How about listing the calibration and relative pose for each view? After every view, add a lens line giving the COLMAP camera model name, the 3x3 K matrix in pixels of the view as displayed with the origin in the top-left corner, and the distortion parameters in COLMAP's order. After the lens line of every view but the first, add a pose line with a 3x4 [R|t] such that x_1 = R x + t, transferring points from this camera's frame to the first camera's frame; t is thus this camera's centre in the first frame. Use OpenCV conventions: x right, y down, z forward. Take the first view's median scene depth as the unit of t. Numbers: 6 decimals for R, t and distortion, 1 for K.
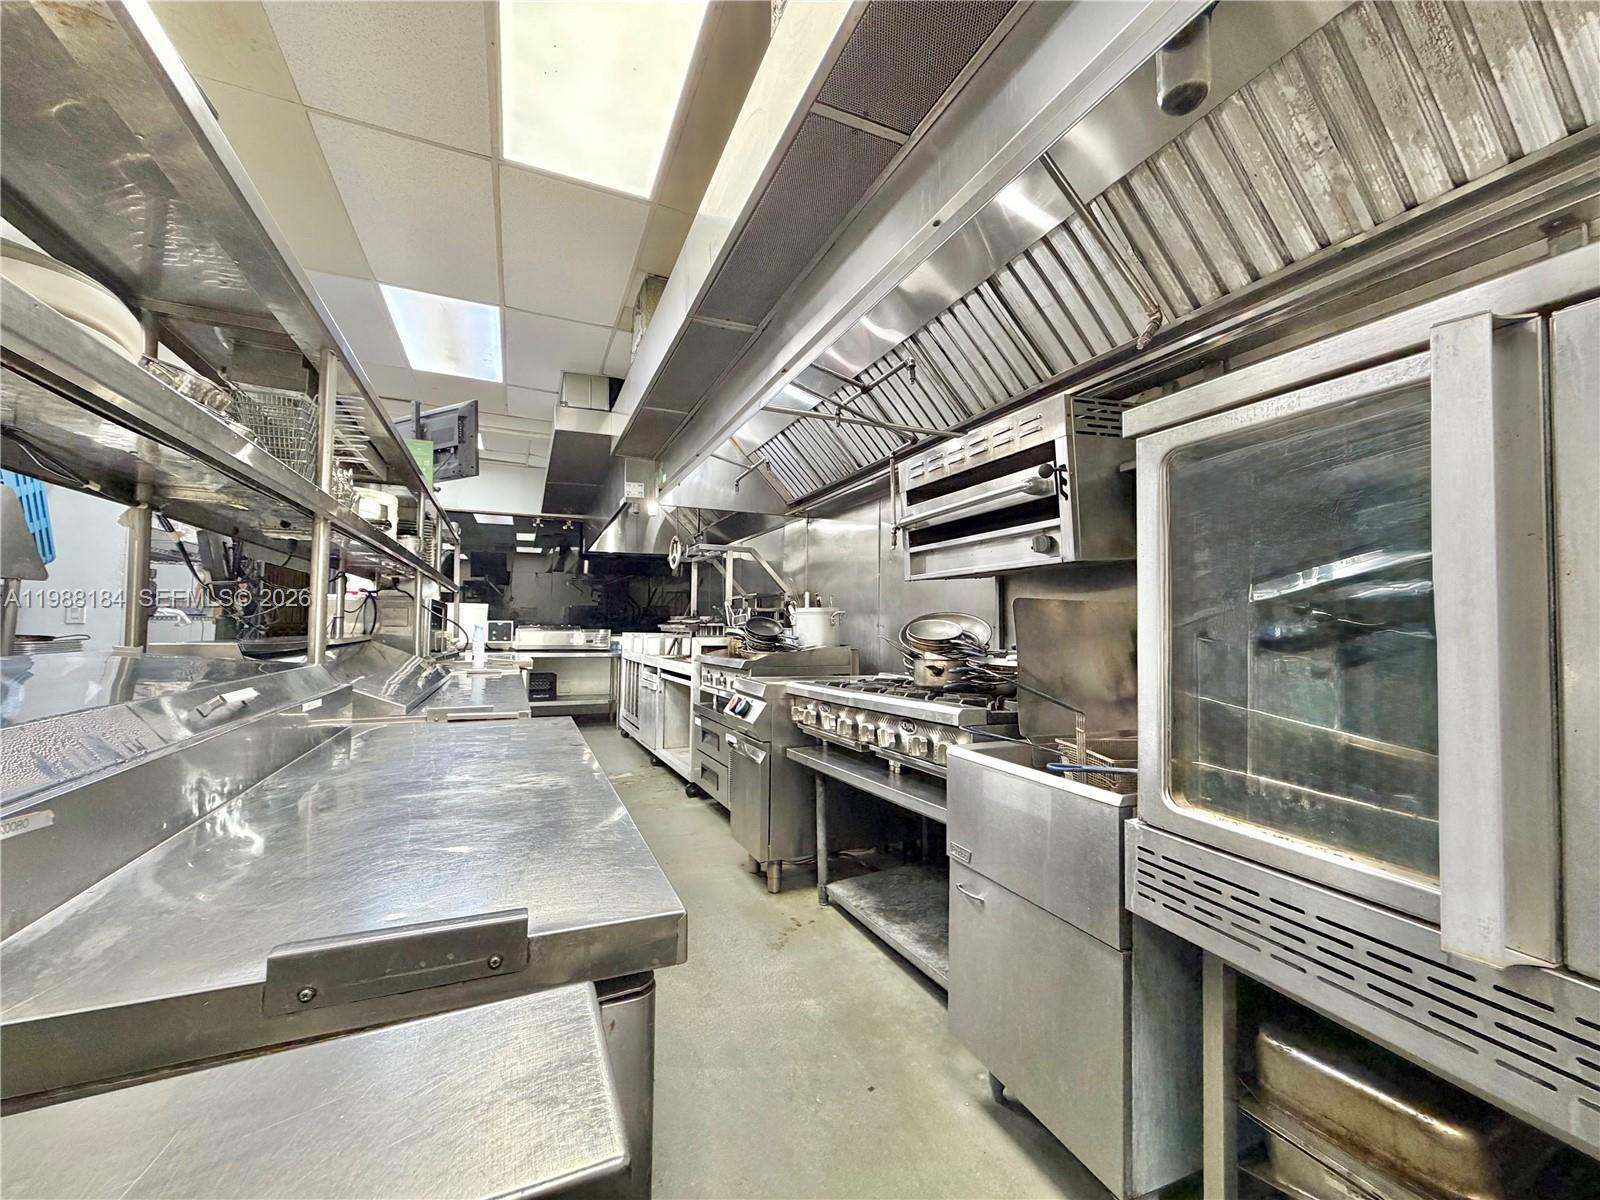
lens RADIAL K [[636.6, 0, 795.9], [0, 636.6, 602.7], [0, 0, 1]] dist [-0.001734, 0.000386]
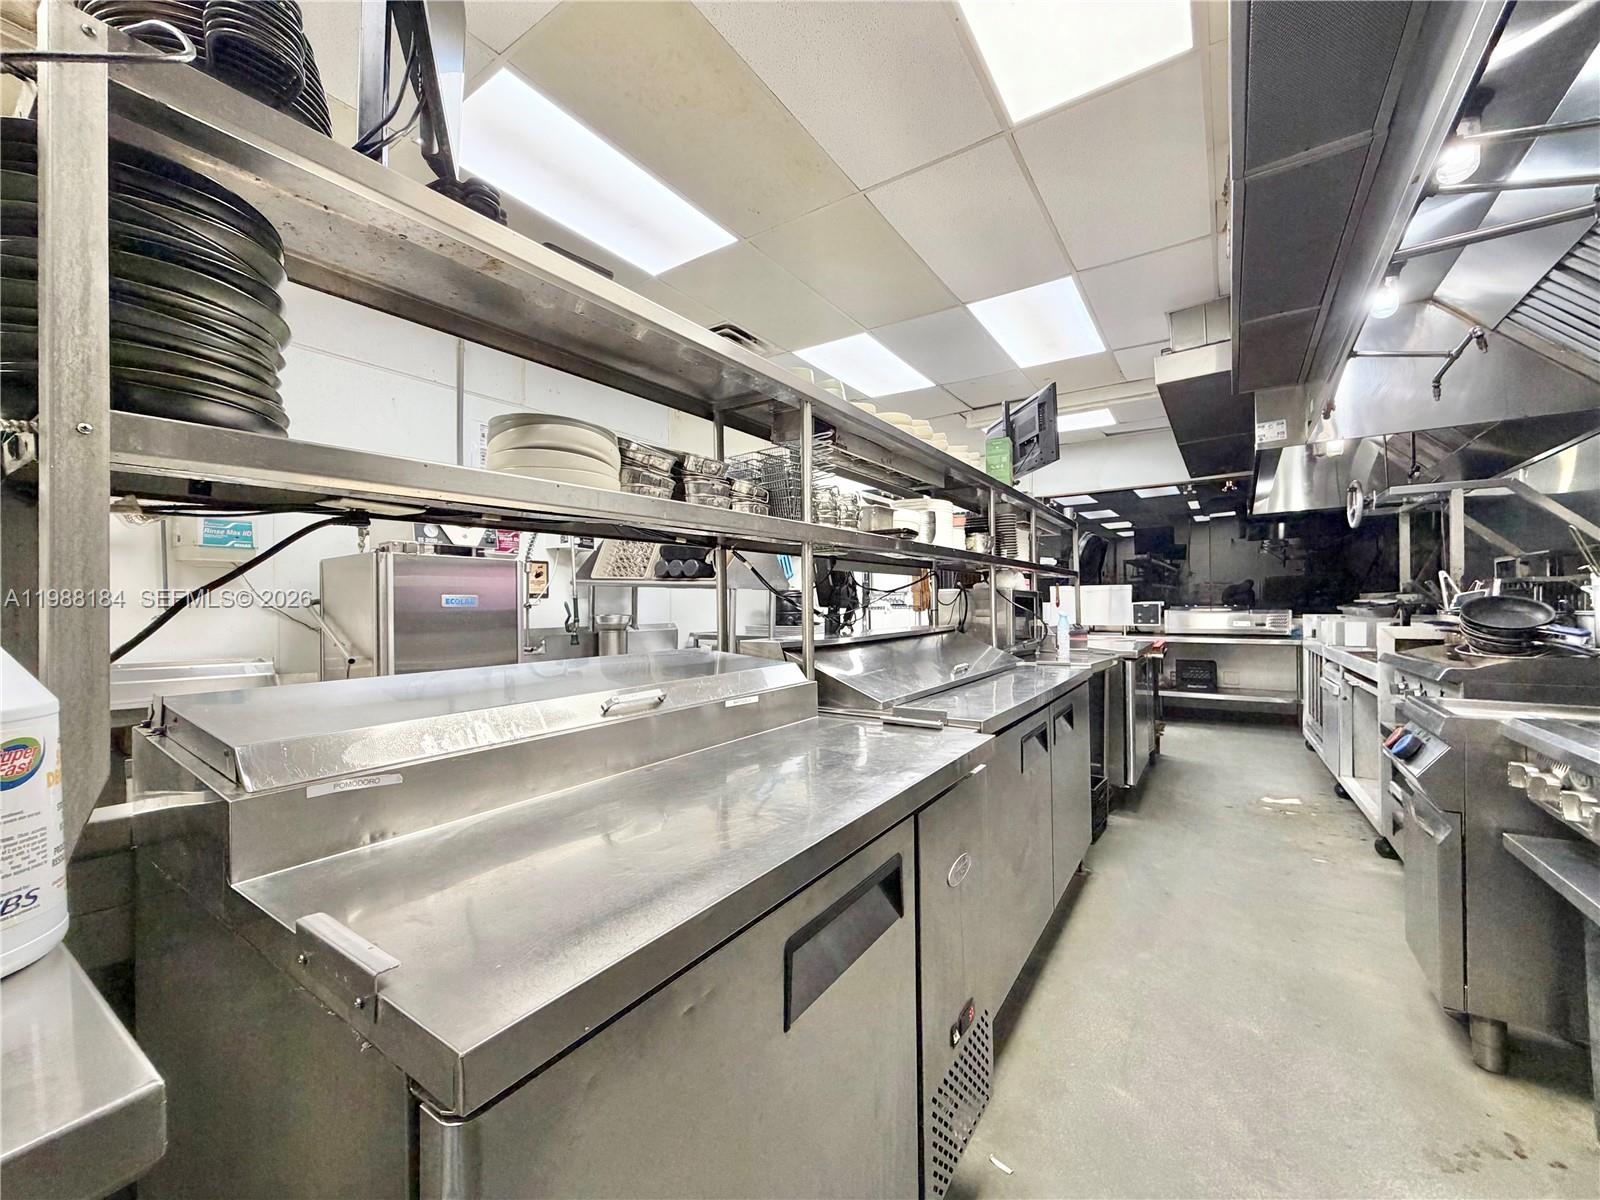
lens RADIAL K [[636.6, 0, 796.4], [0, 636.6, 602.4], [0, 0, 1]] dist [-0.001734, 0.000386]
pose [[0.530915, -0.019024, -0.847211, 0.103065], [0.050908, 0.998658, 0.009478, -0.011131], [0.845894, -0.048162, 0.531171, 0.129414]]
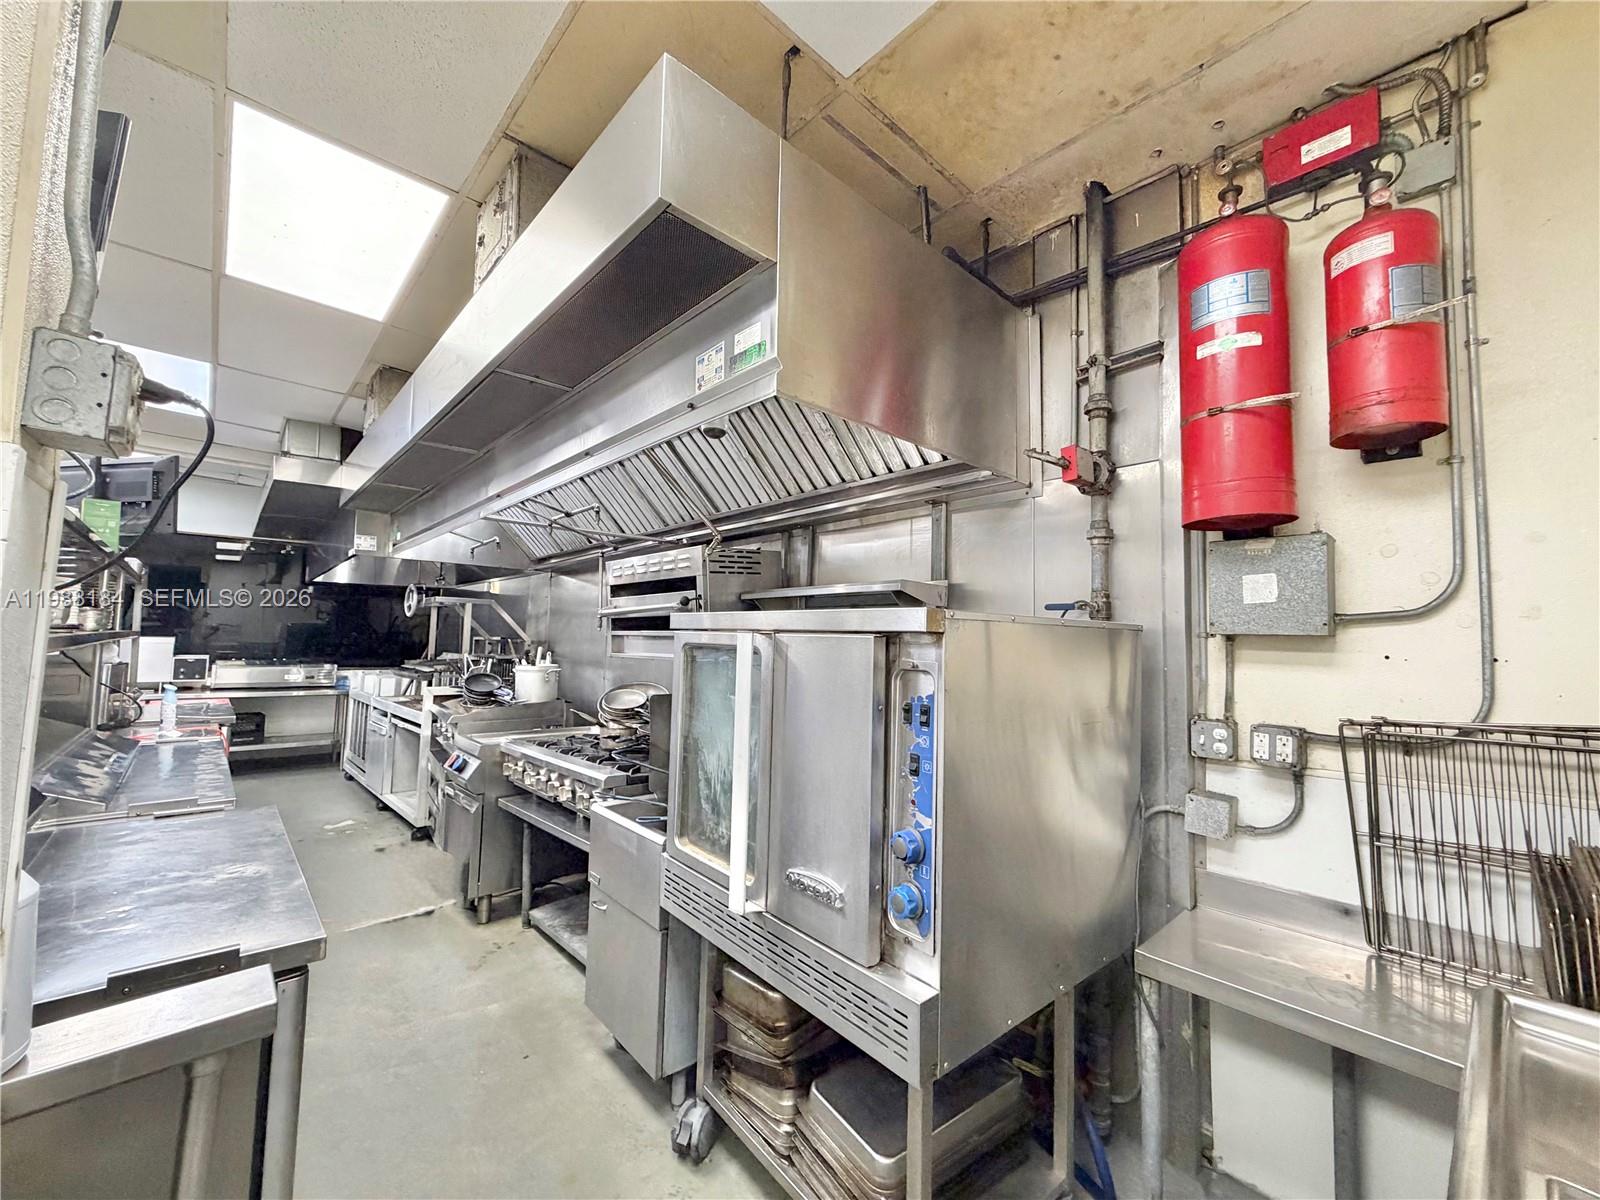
lens RADIAL K [[636.6, 0, 796.6], [0, 636.6, 601.9], [0, 0, 1]] dist [-0.001734, 0.000386]
pose [[0.945139, 0.031621, 0.325134, 0.085876], [-0.025538, 0.999410, -0.022961, -0.093135], [-0.325668, 0.013398, 0.945389, -0.228354]]
